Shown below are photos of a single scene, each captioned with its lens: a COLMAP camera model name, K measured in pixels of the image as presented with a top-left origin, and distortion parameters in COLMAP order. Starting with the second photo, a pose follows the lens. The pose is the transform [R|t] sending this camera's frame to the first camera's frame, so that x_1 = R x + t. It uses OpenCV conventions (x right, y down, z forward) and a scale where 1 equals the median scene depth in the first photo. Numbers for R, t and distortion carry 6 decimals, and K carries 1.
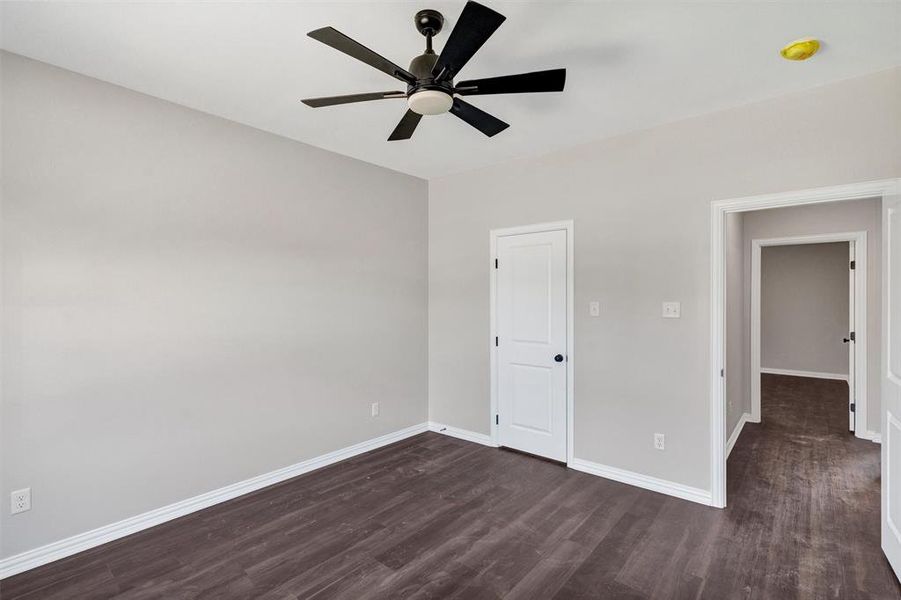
lens RADIAL K [[409.5, 0, 452.0], [0, 409.5, 292.8], [0, 0, 1]] dist [-0.000250, 0.000212]
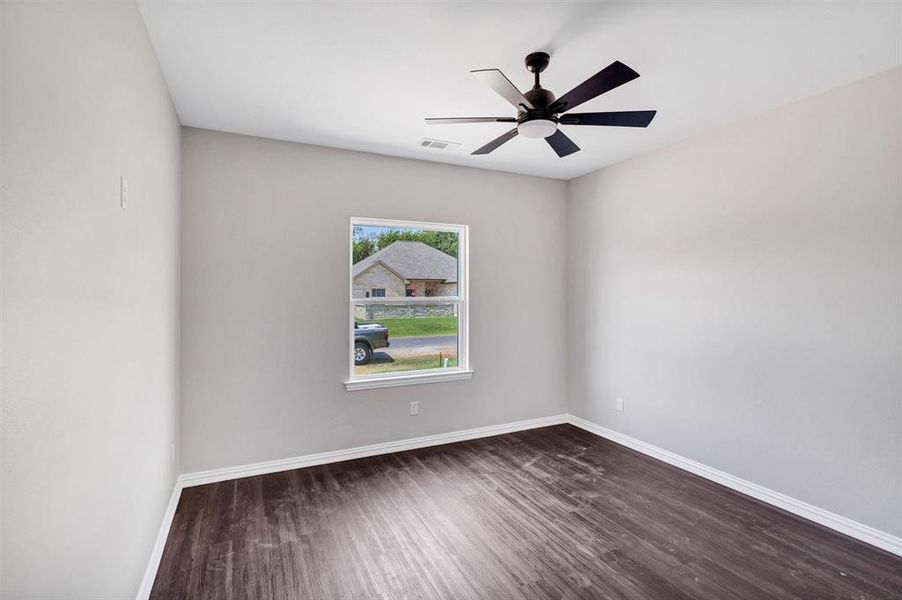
lens RADIAL K [[410.0, 0, 452.5], [0, 410.0, 292.8], [0, 0, 1]] dist [-0.000250, 0.000212]
pose [[-0.379967, 0.003383, -0.924994, 0.788002], [0.018656, 0.999818, -0.004006, 0.001302], [0.924812, -0.018779, -0.379961, 0.866192]]
